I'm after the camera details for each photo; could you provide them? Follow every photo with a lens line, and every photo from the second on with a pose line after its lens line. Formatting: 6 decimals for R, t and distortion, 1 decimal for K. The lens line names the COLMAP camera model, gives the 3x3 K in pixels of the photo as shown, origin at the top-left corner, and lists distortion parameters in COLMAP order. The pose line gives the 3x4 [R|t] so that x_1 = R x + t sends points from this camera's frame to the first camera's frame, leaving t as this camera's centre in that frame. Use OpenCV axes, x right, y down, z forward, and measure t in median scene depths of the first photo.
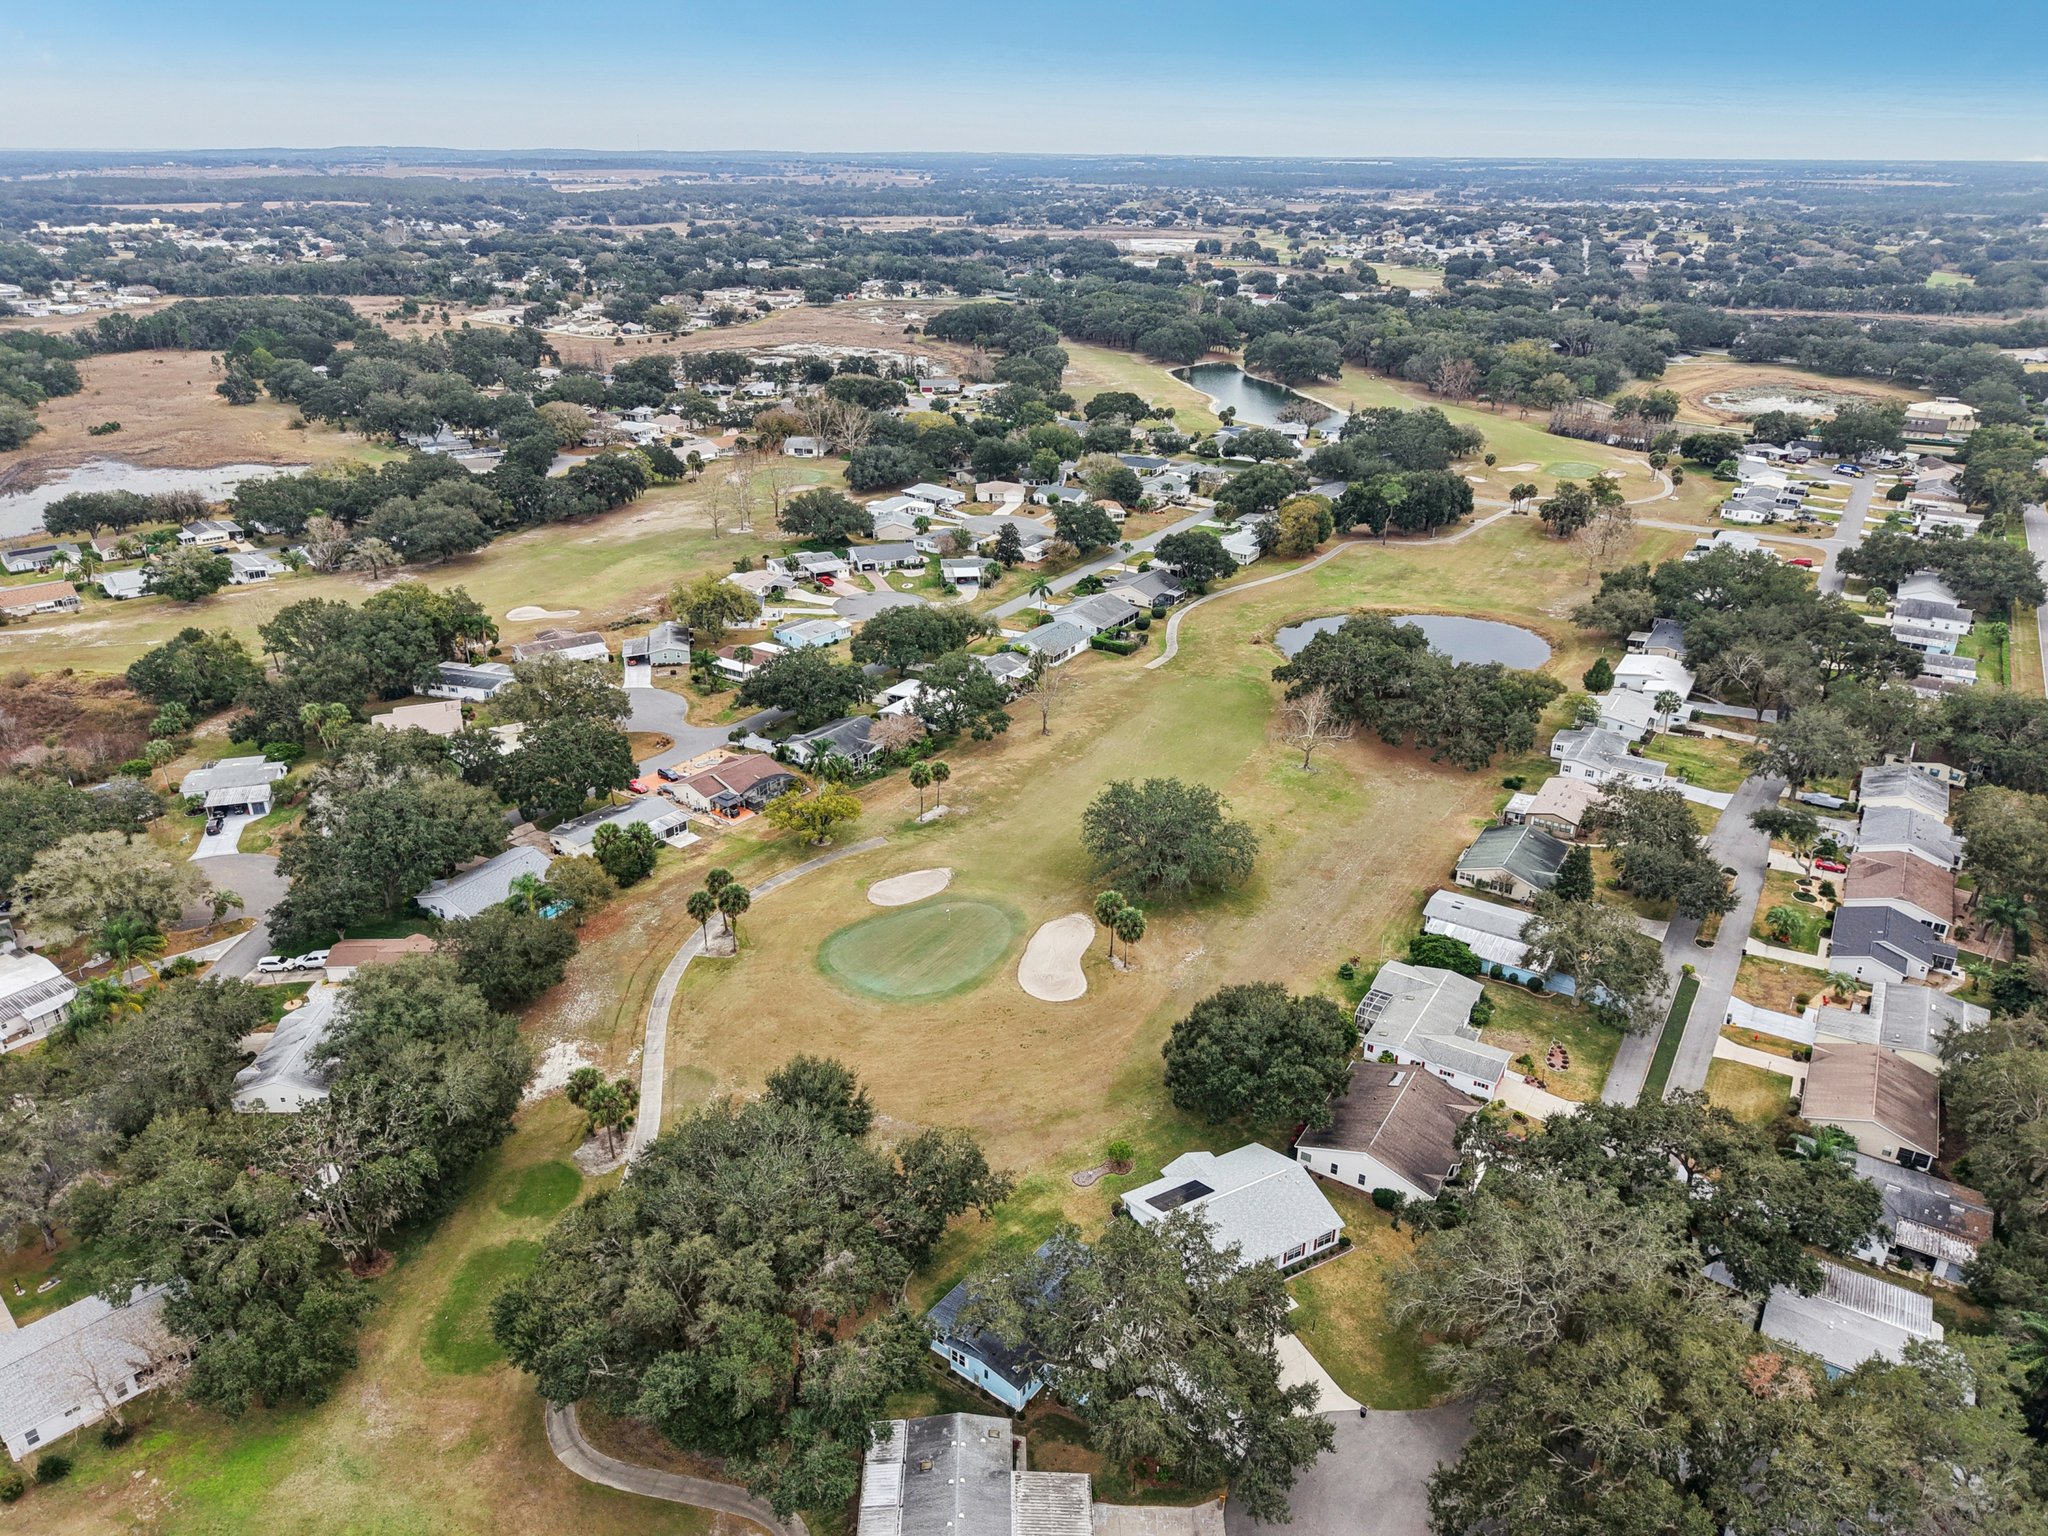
lens RADIAL K [[1365.3, 0, 1024.0], [0, 1365.3, 768.0], [0, 0, 1]] dist [0.012061, -0.000970]
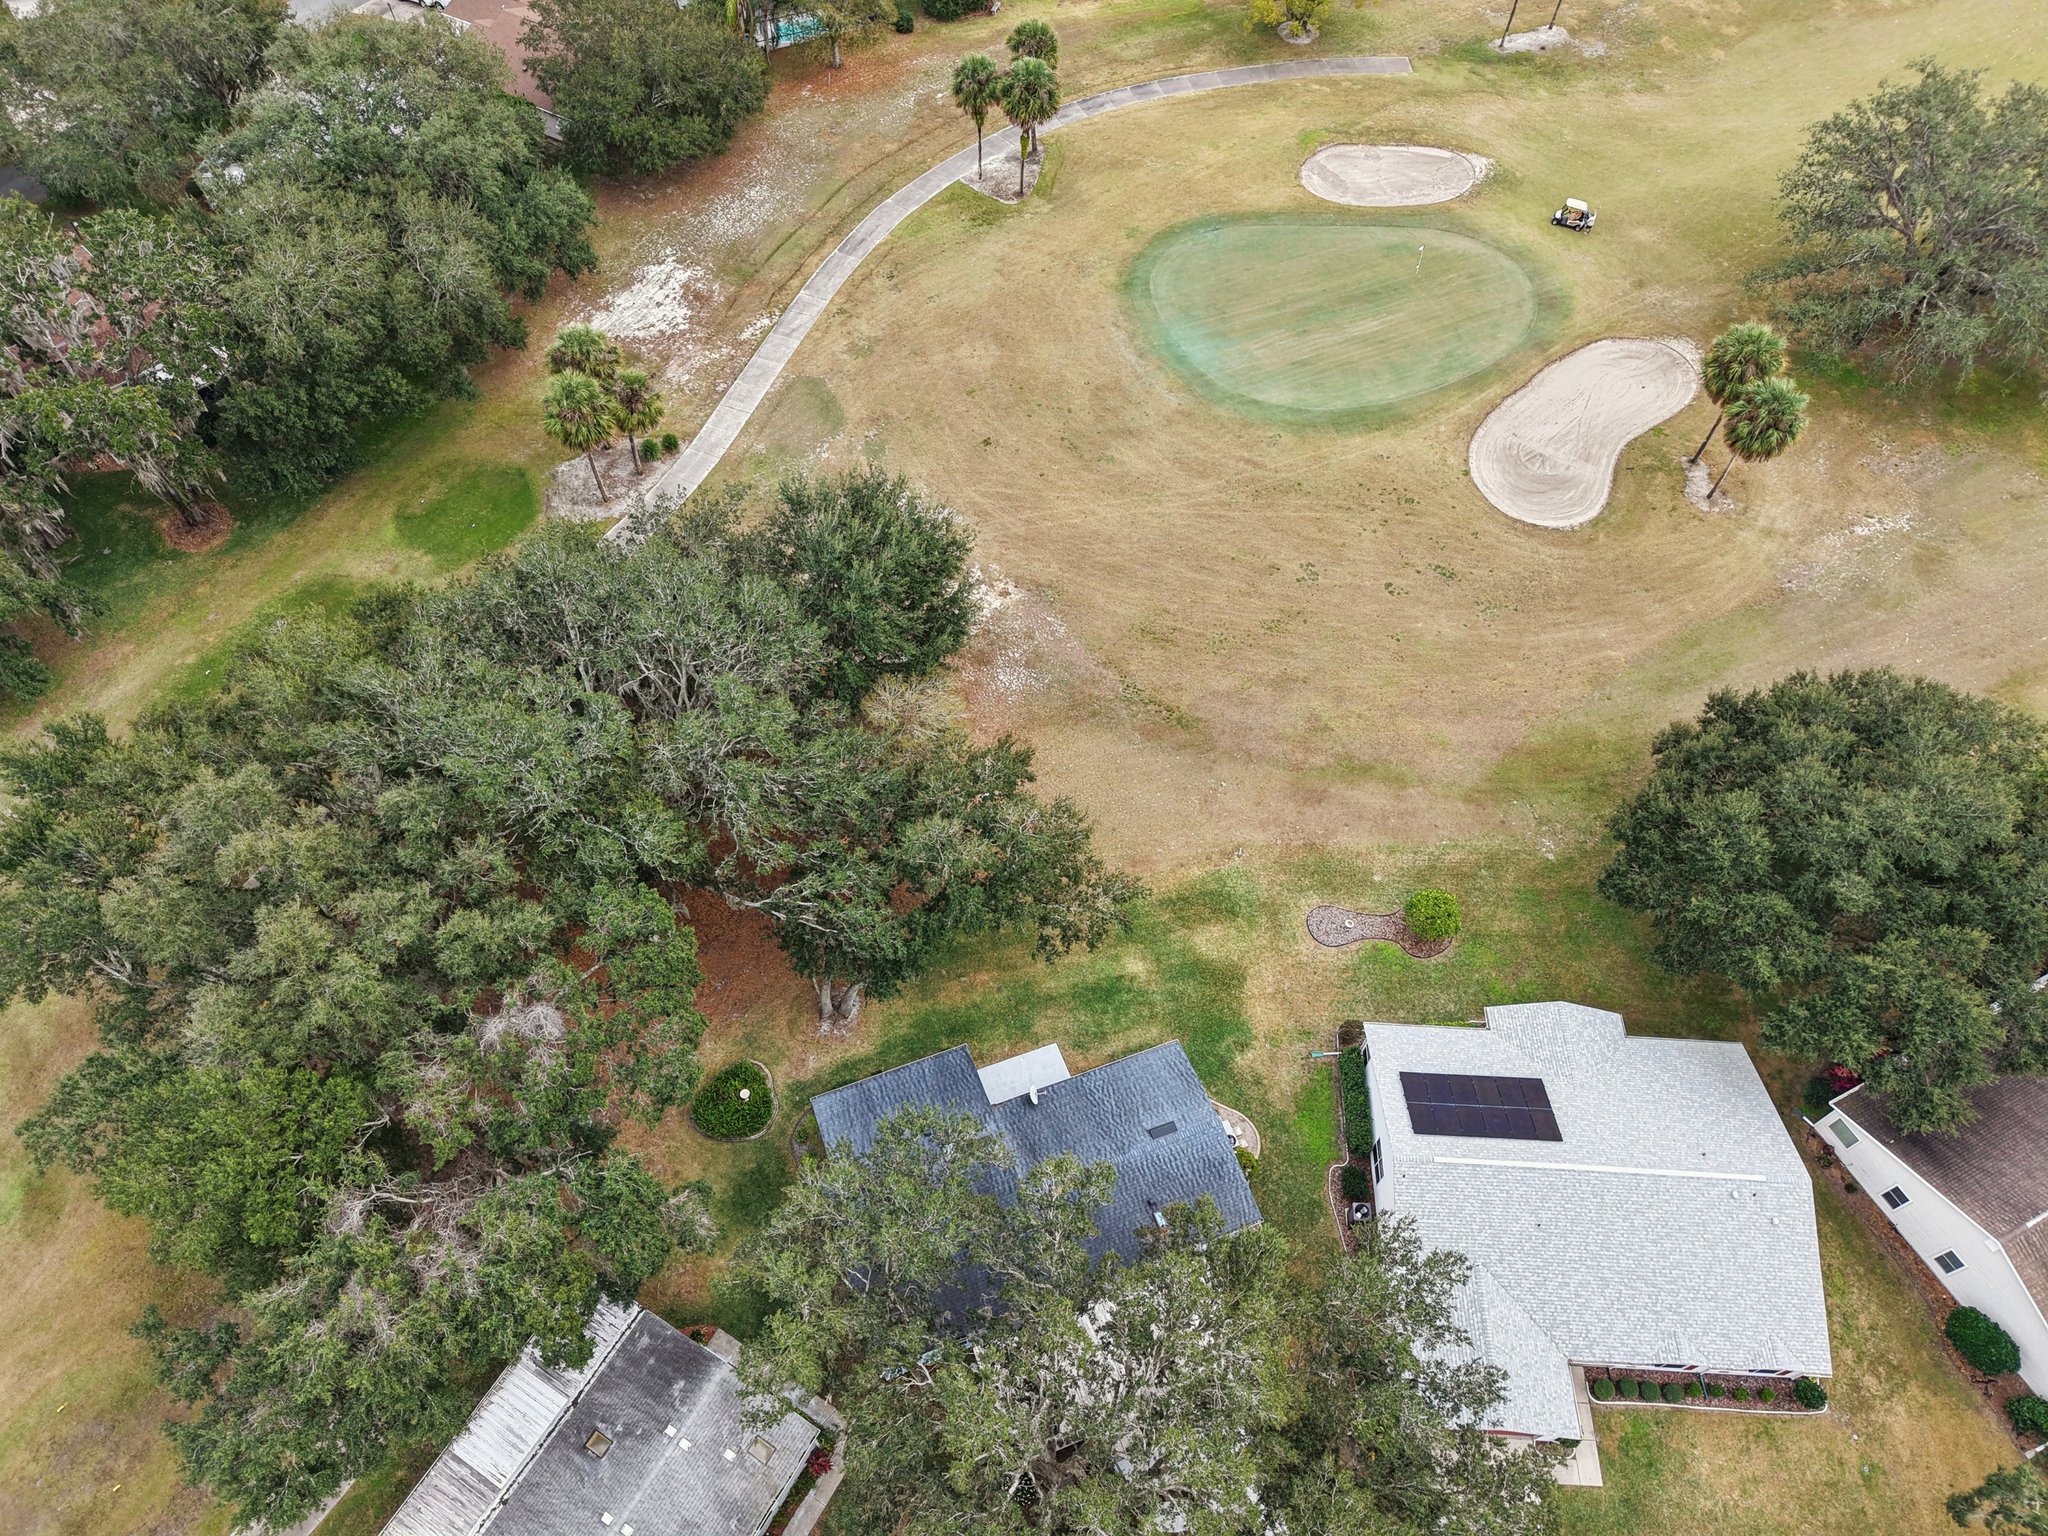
lens RADIAL K [[1365.3, 0, 1024.0], [0, 1365.3, 768.0], [0, 0, 1]] dist [0.012061, -0.000970]
pose [[0.846076, 0.444018, -0.294965, 0.056199], [-0.228943, 0.802383, 0.551150, 0.015899], [0.481395, -0.398784, 0.780532, 0.495430]]
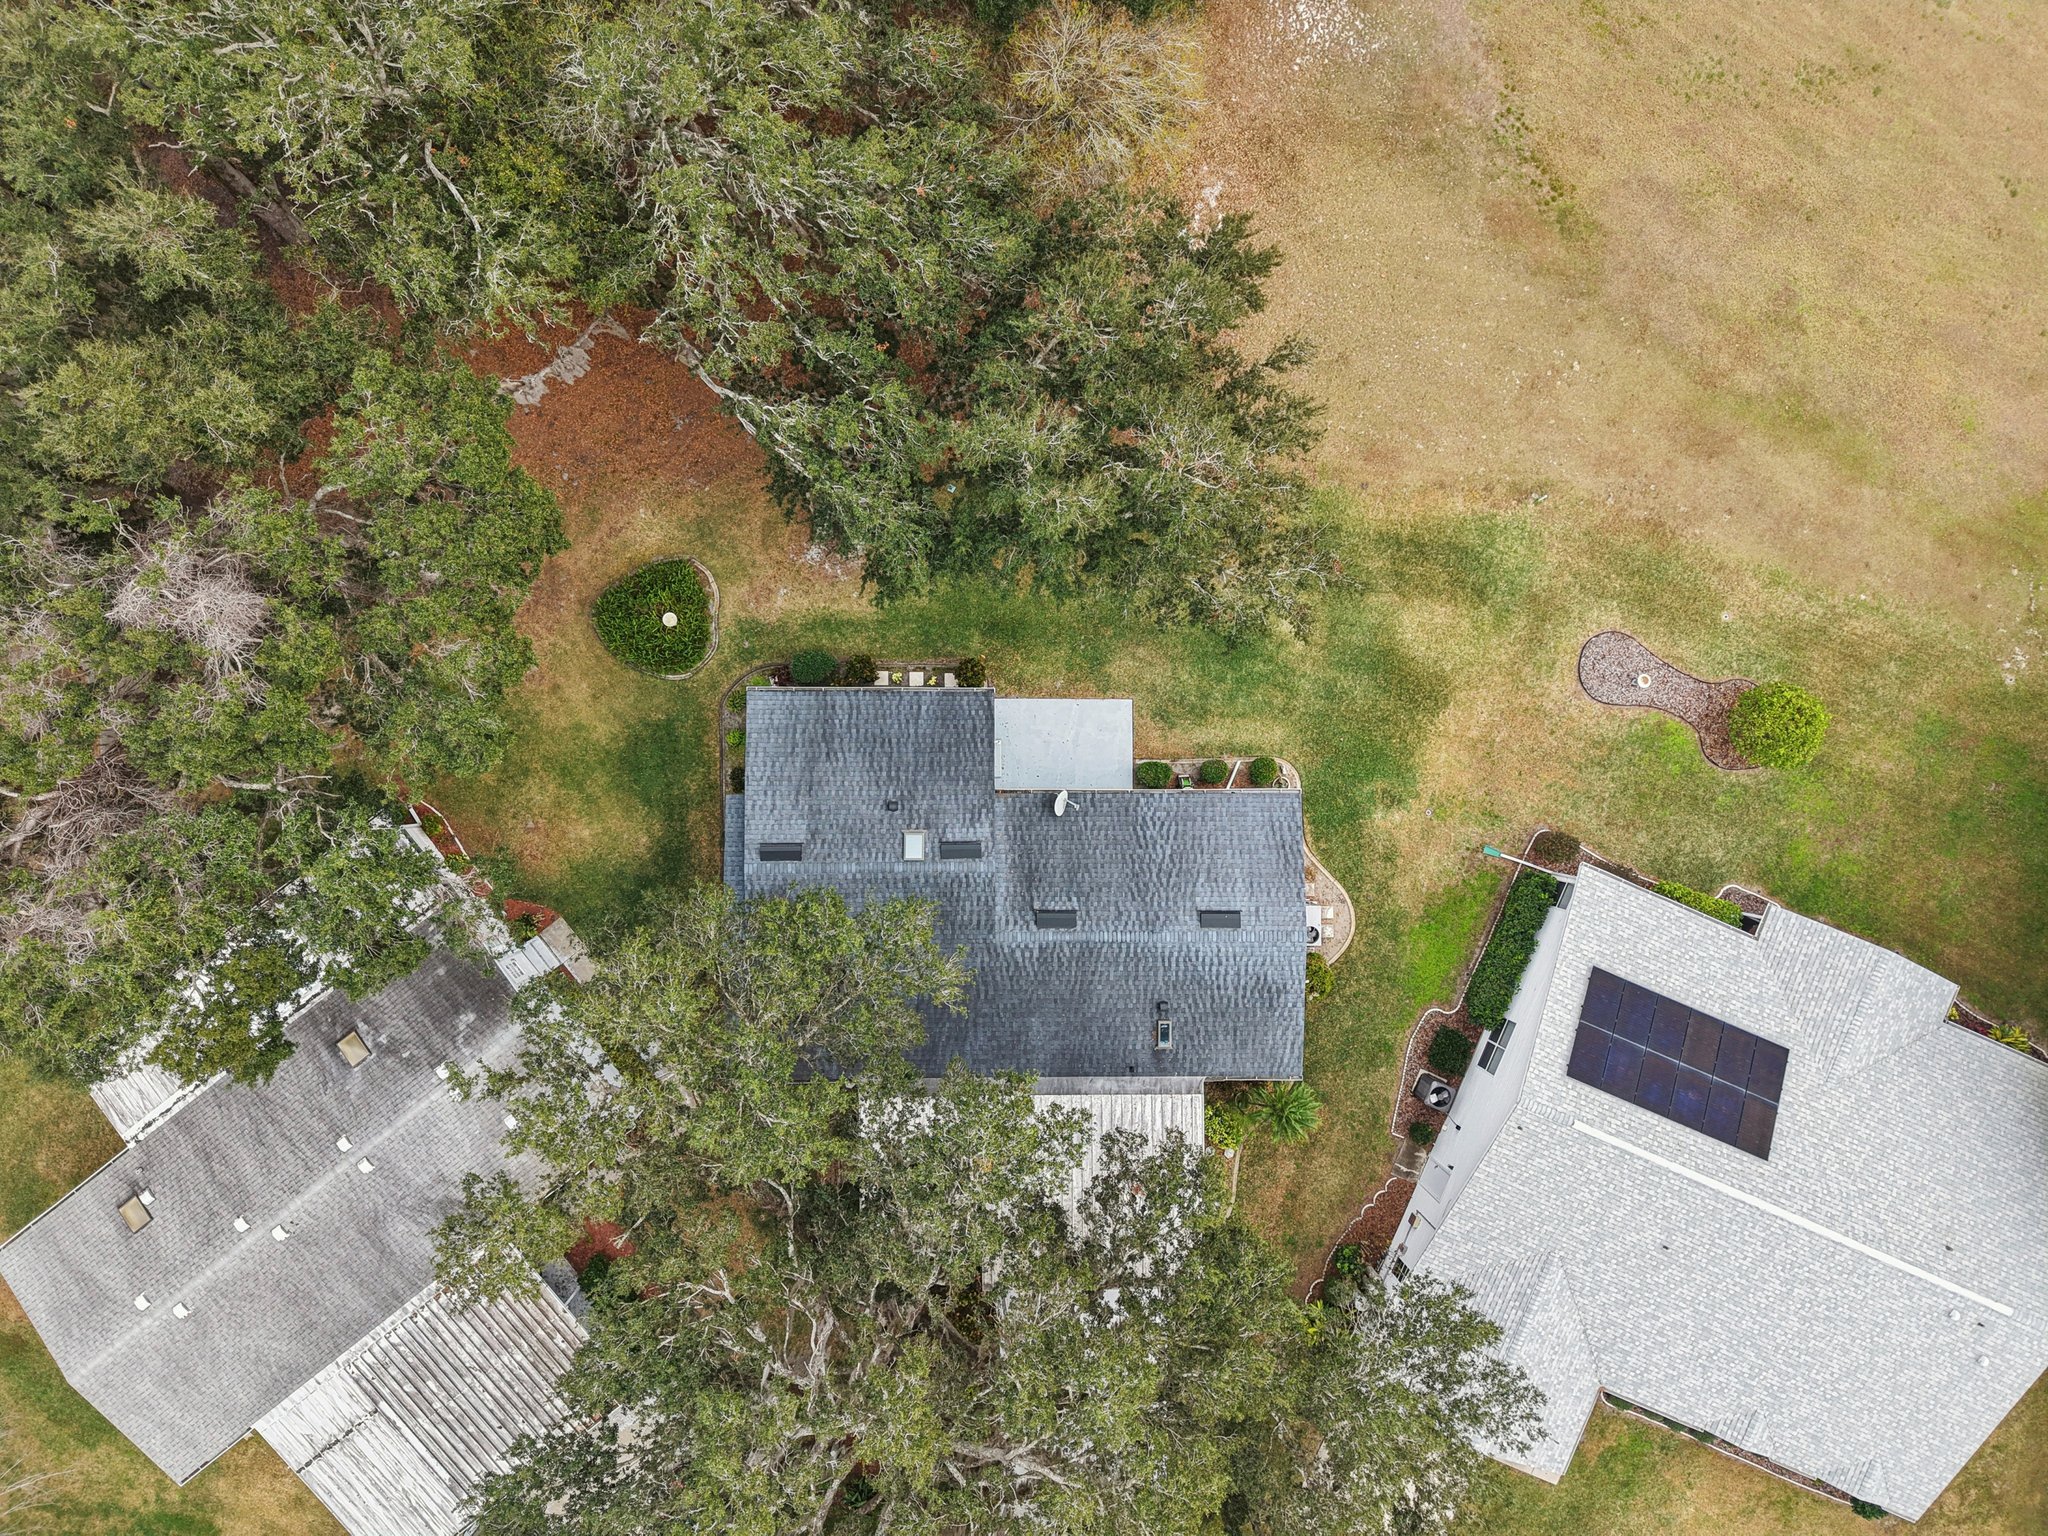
lens RADIAL K [[1365.3, 0, 1024.0], [0, 1365.3, 768.0], [0, 0, 1]] dist [0.012061, -0.000970]
pose [[0.600078, 0.799840, 0.012748, -0.017245], [-0.338154, 0.239192, 0.910186, 0.063165], [0.724954, -0.550493, 0.414003, 0.635330]]
